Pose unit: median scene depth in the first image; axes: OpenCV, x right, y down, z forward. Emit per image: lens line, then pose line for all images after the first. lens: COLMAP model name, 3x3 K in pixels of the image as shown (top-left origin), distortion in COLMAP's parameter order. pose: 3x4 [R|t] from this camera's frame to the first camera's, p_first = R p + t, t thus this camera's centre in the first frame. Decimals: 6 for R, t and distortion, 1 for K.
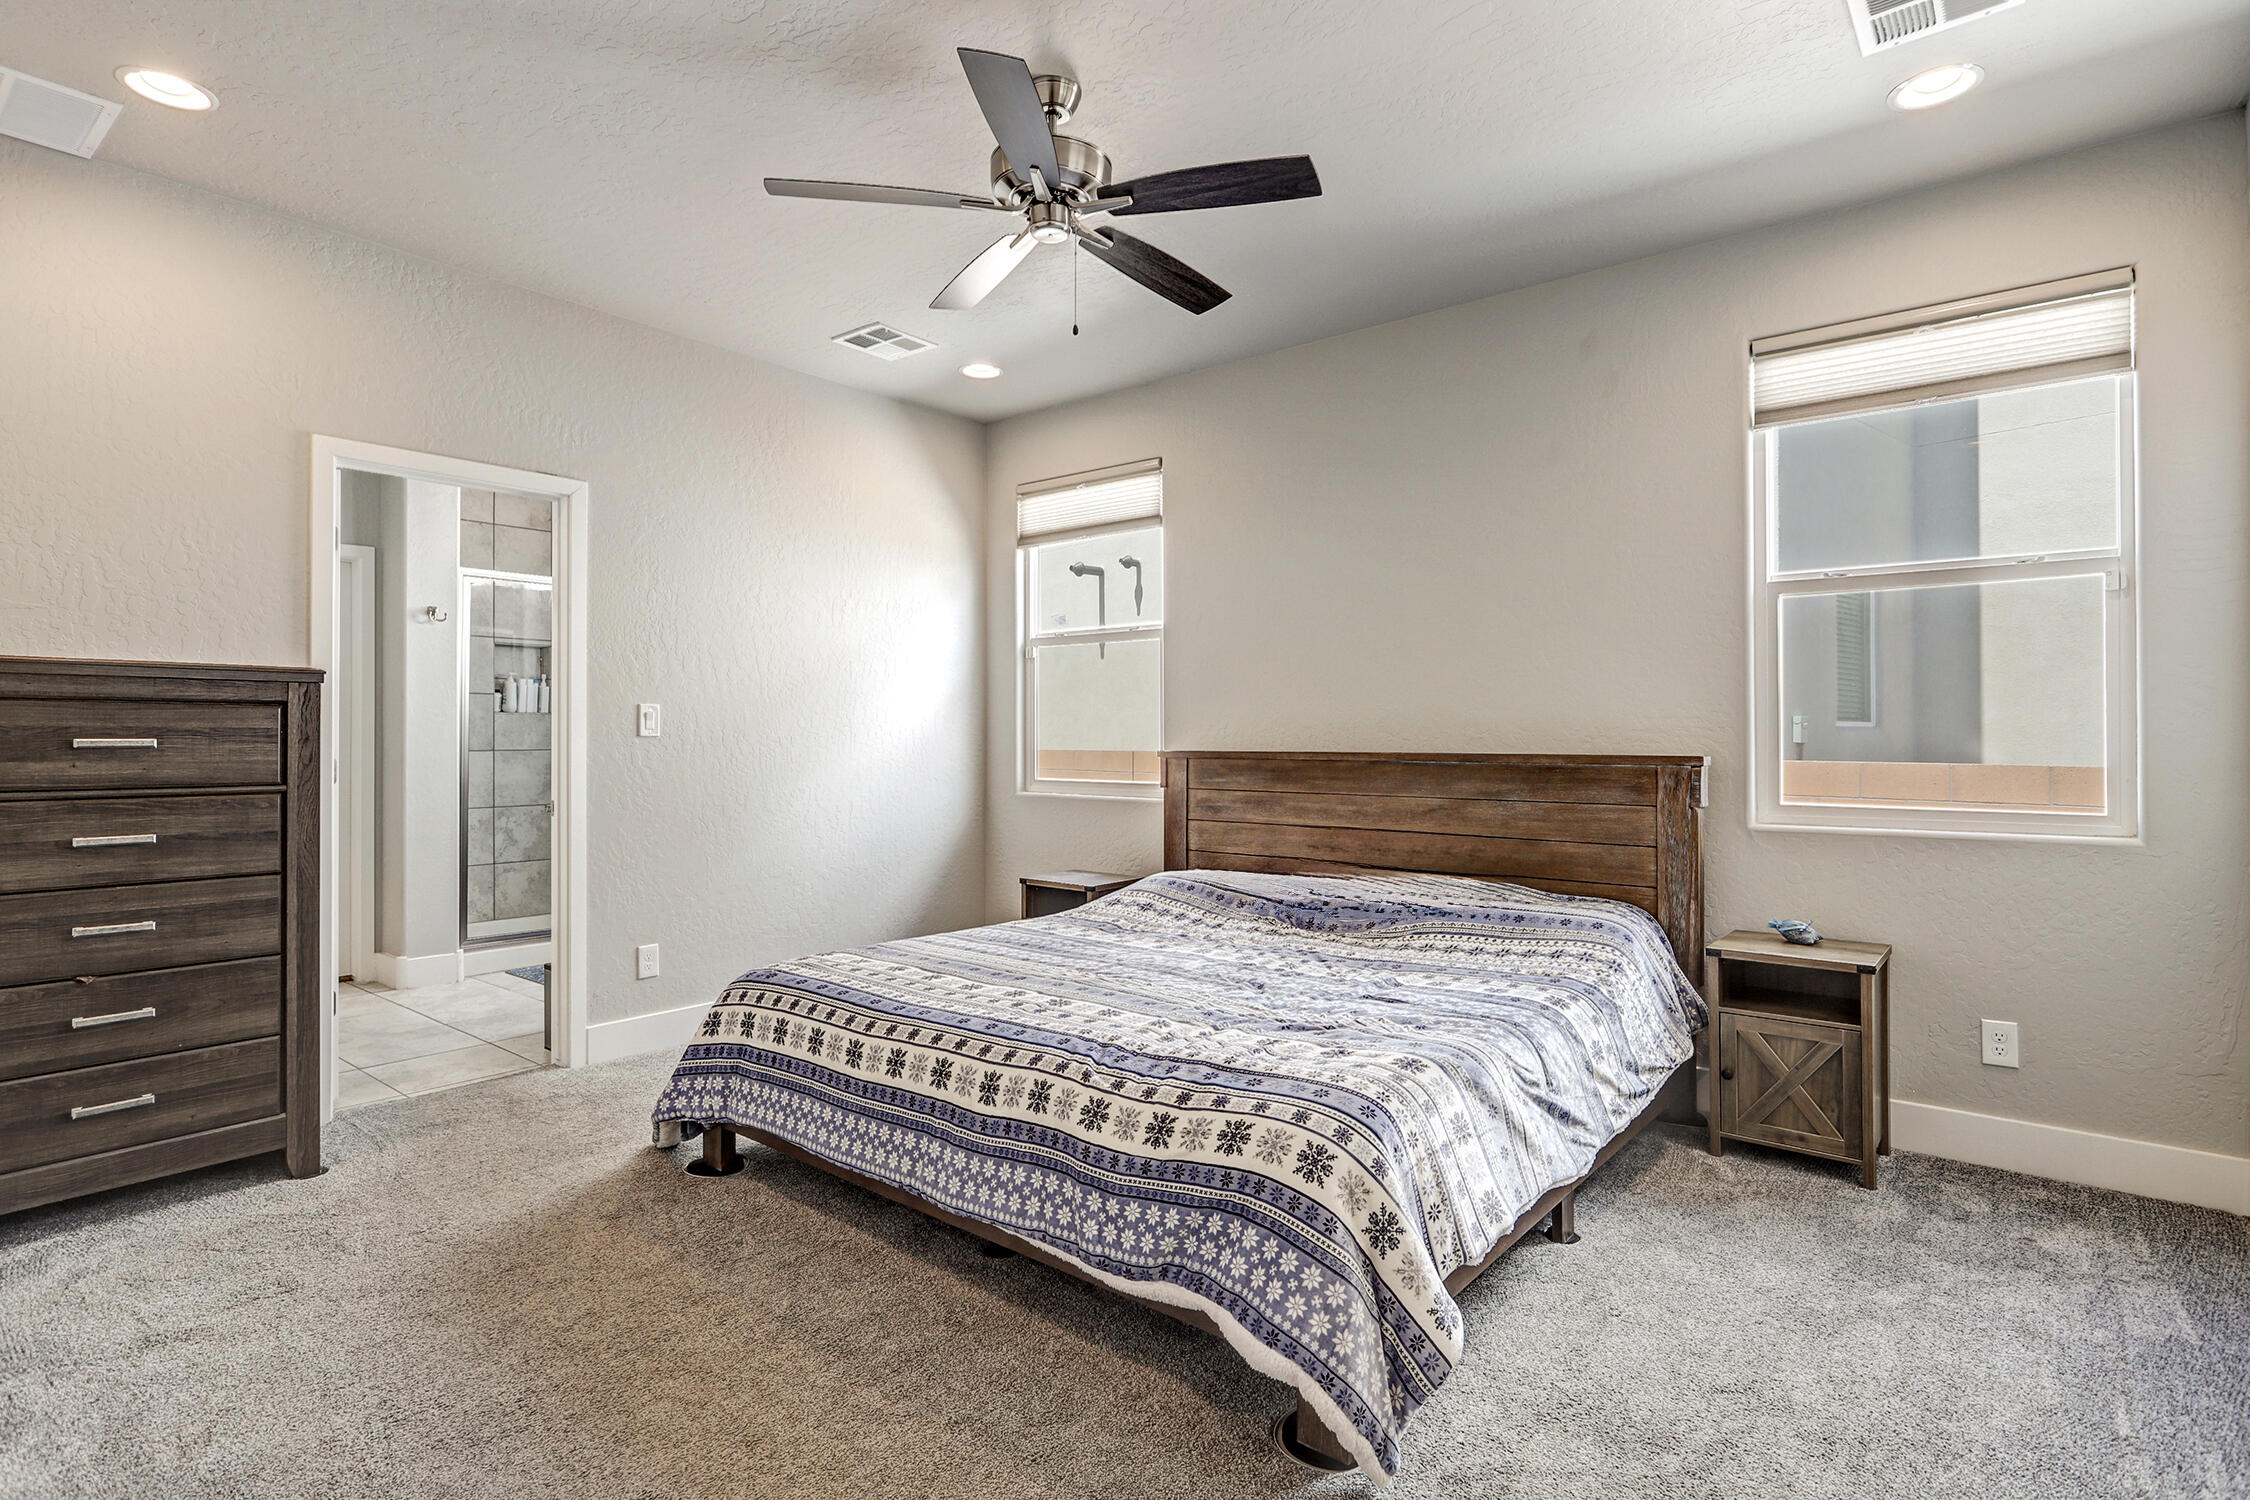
lens RADIAL K [[1173.7, 0, 1122.2], [0, 1173.7, 739.4], [0, 0, 1]] dist [-0.003498, -0.000303]
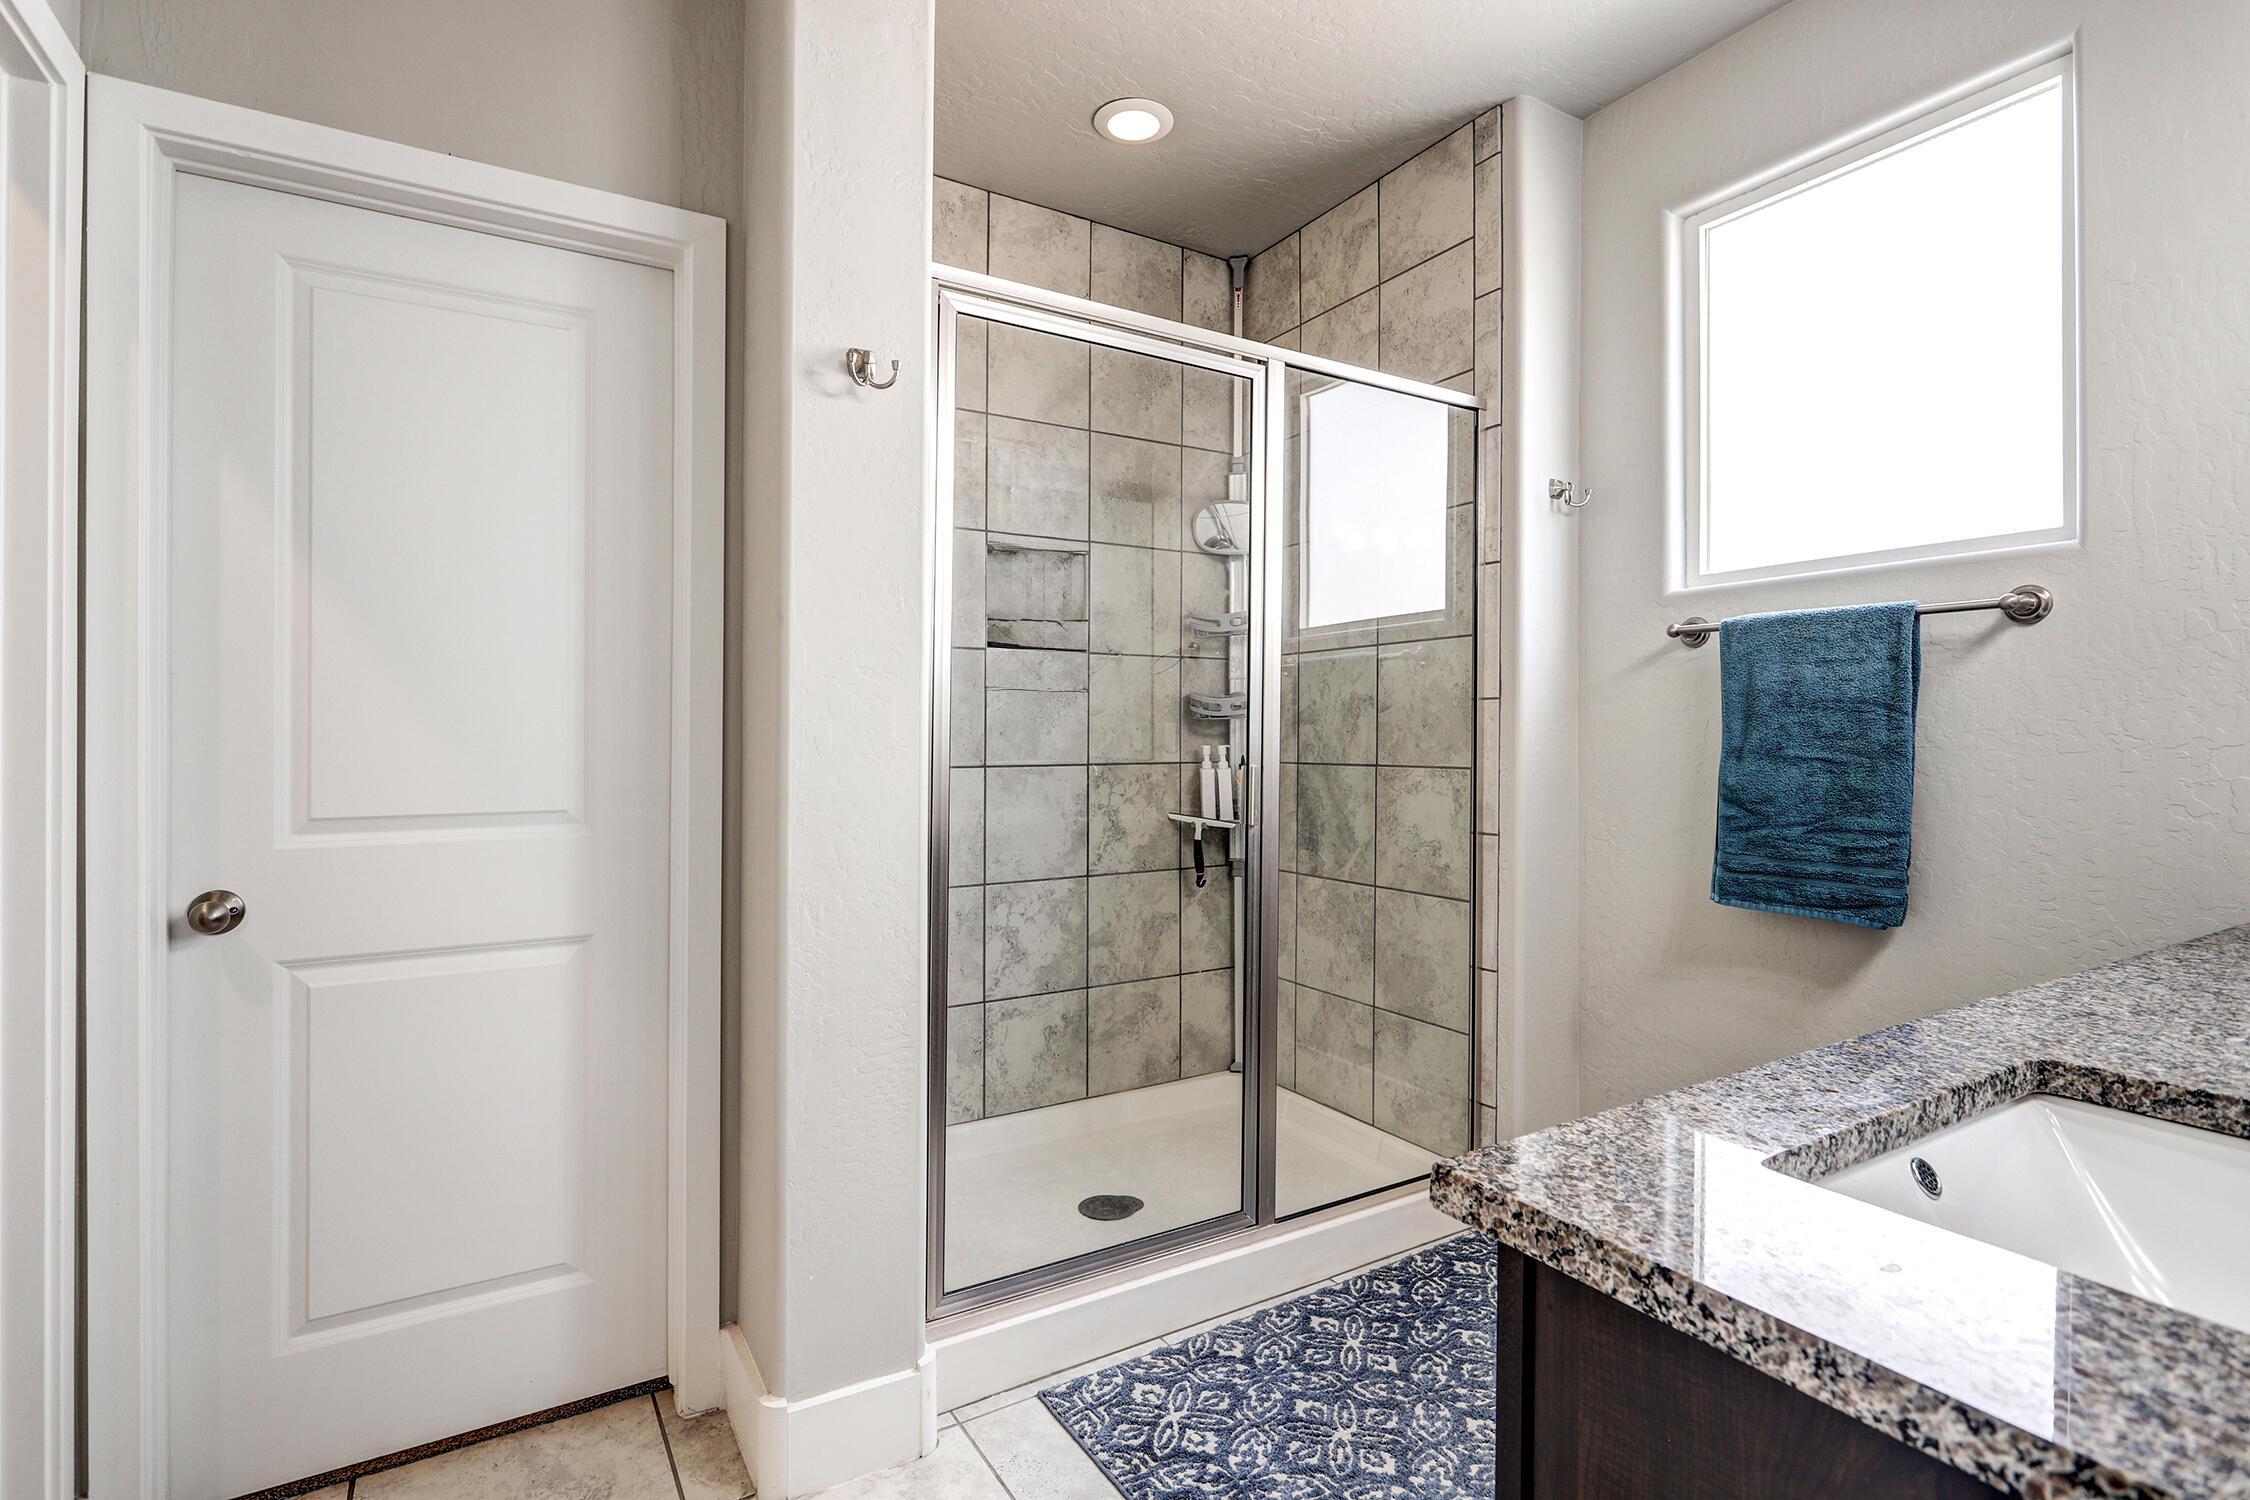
lens RADIAL K [[1069.1, 0, 1123.4], [0, 1069.1, 741.1], [0, 0, 1]] dist [-0.003041, -0.000290]
pose [[0.948100, 0.006377, -0.317909, -0.339247], [-0.008245, 0.999956, -0.004529, -0.000489], [0.317866, 0.006915, 0.948110, 0.594129]]
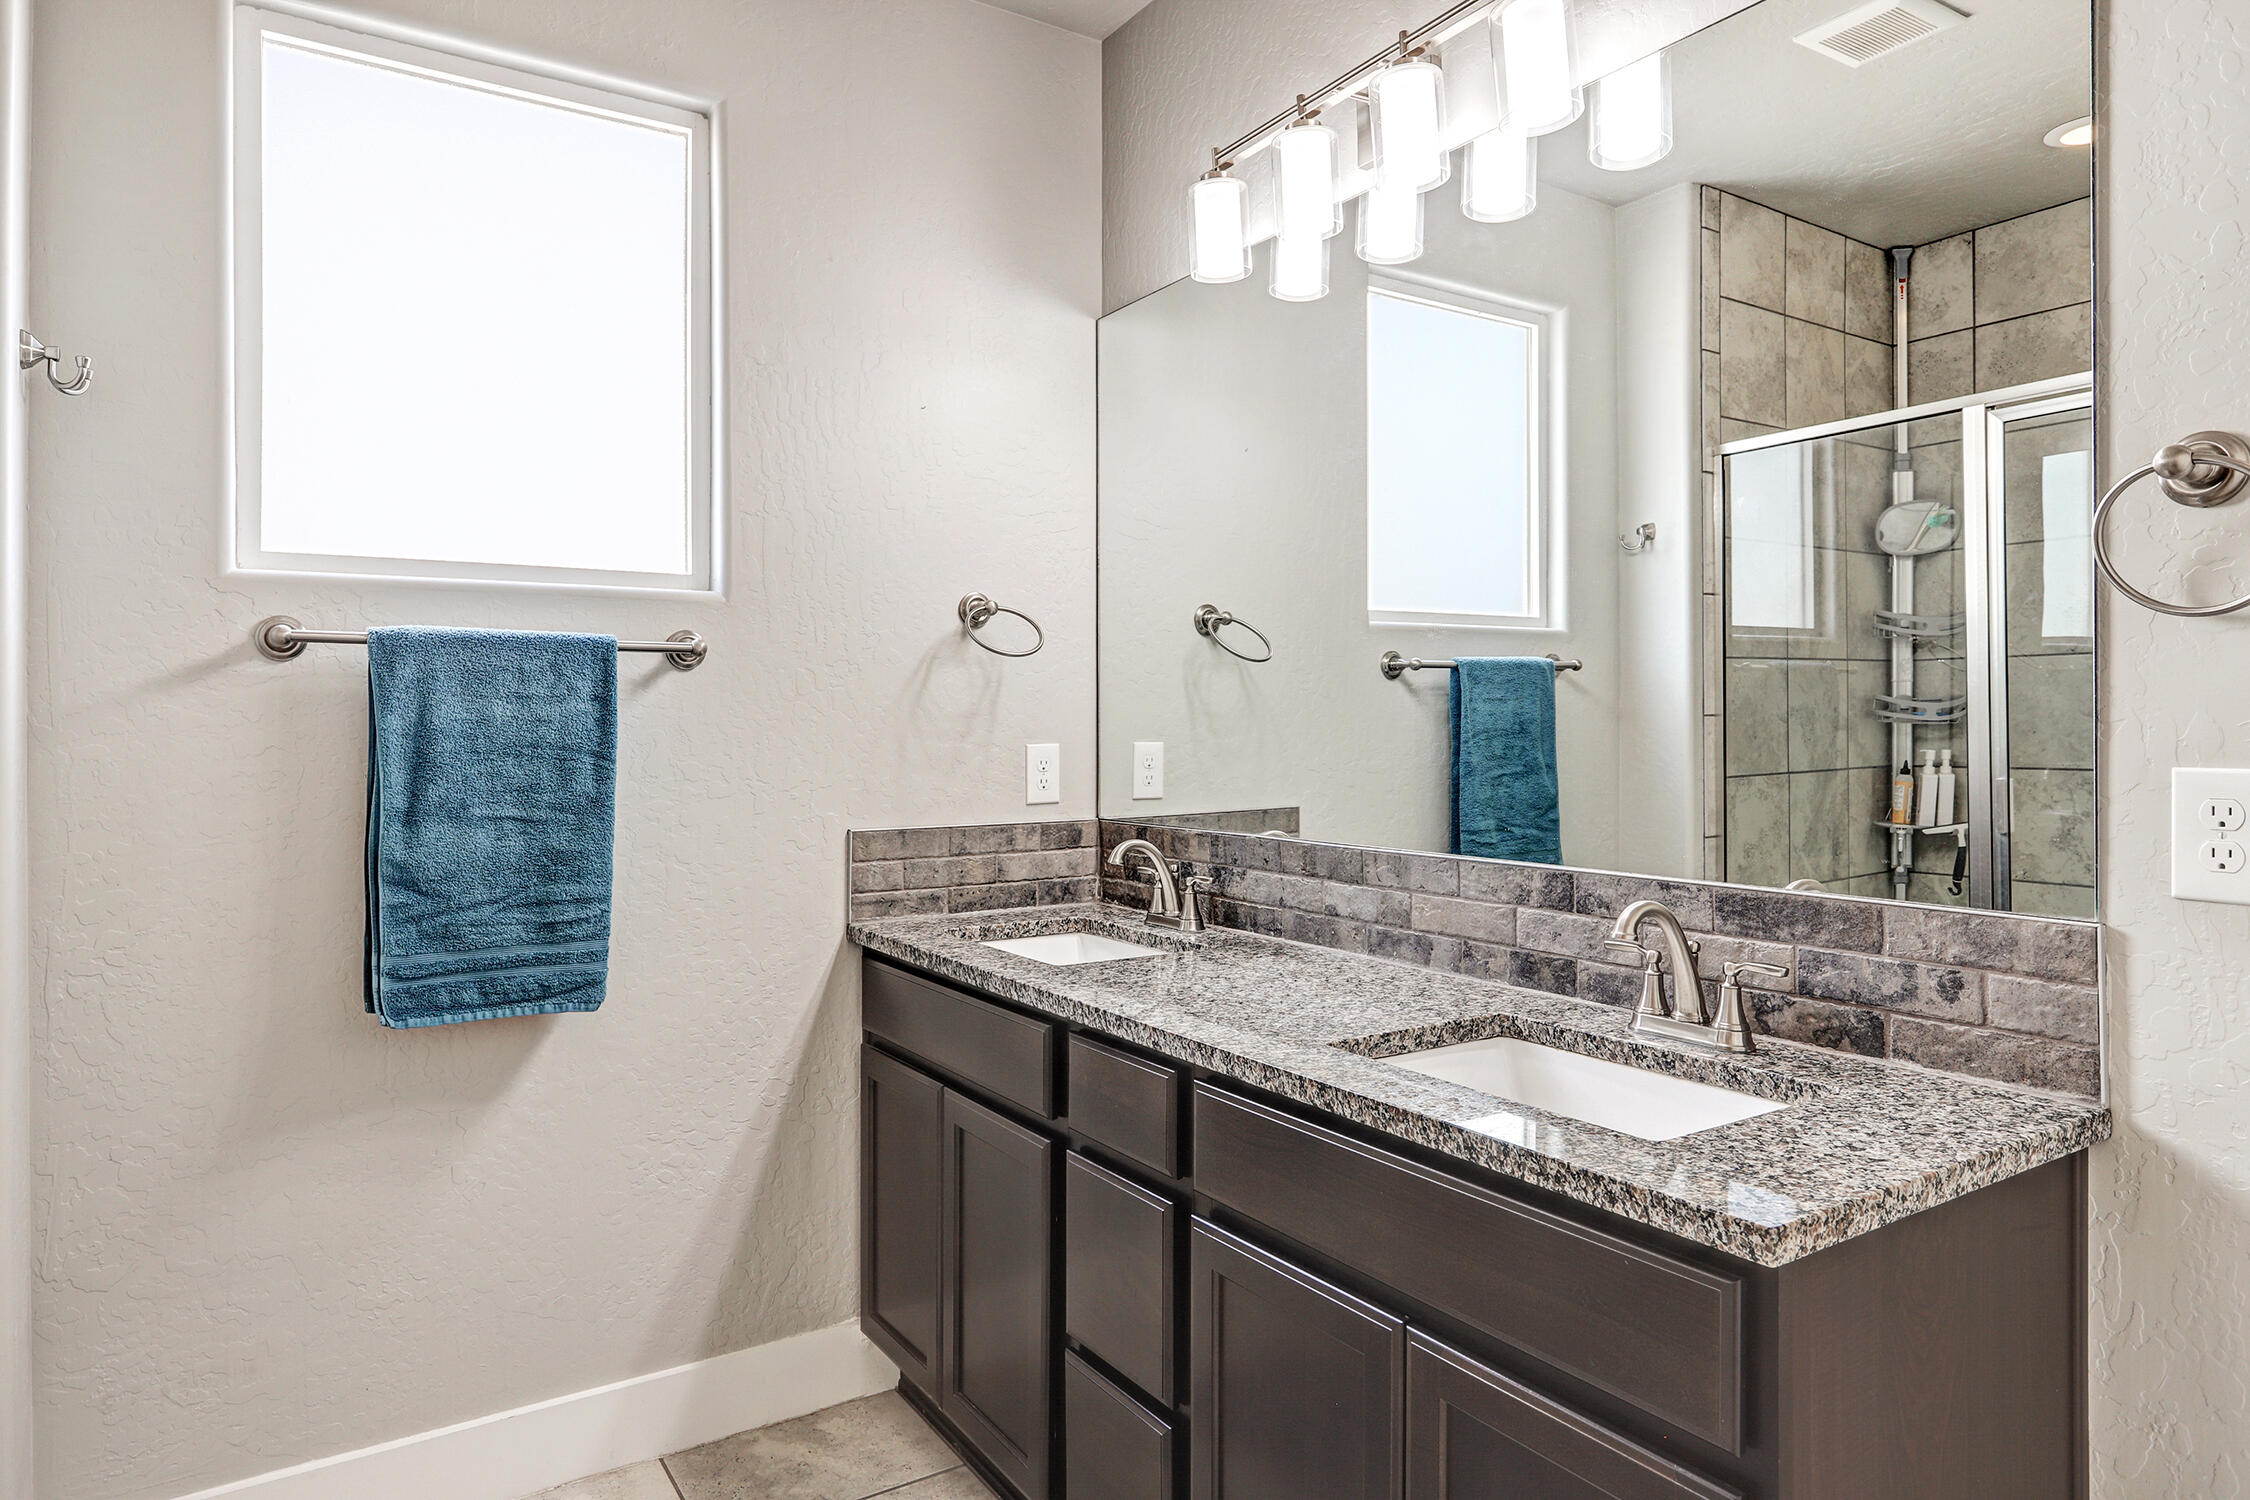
lens RADIAL K [[1328.3, 0, 1123.8], [0, 1328.3, 741.9], [0, 0, 1]] dist [-0.005810, -0.000569]
pose [[0.285699, -0.007620, 0.958289, -0.815266], [0.012231, 0.999916, 0.004304, -0.044891], [-0.958241, 0.010491, 0.285768, 0.981538]]
